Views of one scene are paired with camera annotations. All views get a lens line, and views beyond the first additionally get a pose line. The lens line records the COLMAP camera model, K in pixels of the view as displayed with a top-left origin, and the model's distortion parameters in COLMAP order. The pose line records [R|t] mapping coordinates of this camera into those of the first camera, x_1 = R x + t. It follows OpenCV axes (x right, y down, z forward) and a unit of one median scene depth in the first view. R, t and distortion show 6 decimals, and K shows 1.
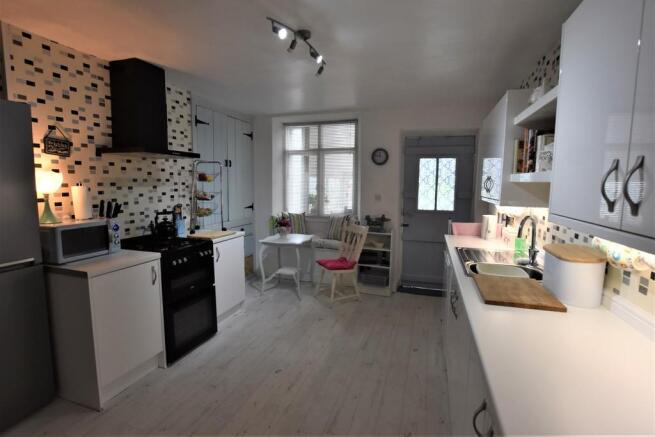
lens RADIAL K [[327.5, 0, 327.5], [0, 327.5, 218.5], [0, 0, 1]] dist [-0.003780, -0.001209]
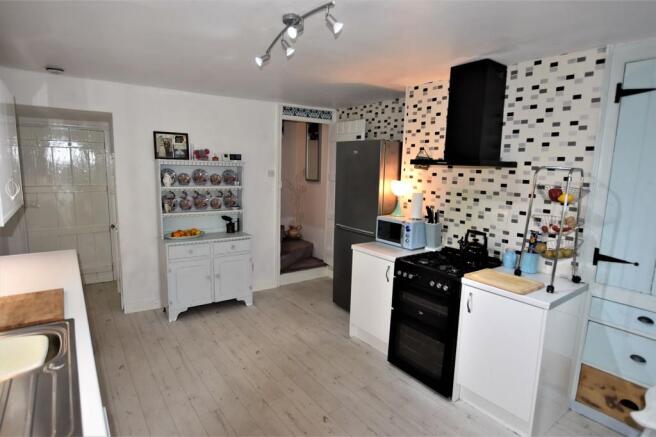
lens RADIAL K [[363.8, 0, 328.0], [0, 363.8, 218.5], [0, 0, 1]] dist [0.002397, 0.000258]
pose [[-0.588816, 0.096824, -0.802447, 0.510373], [-0.118429, 0.971749, 0.204152, -0.213724], [0.799544, 0.215241, -0.560715, 1.311973]]
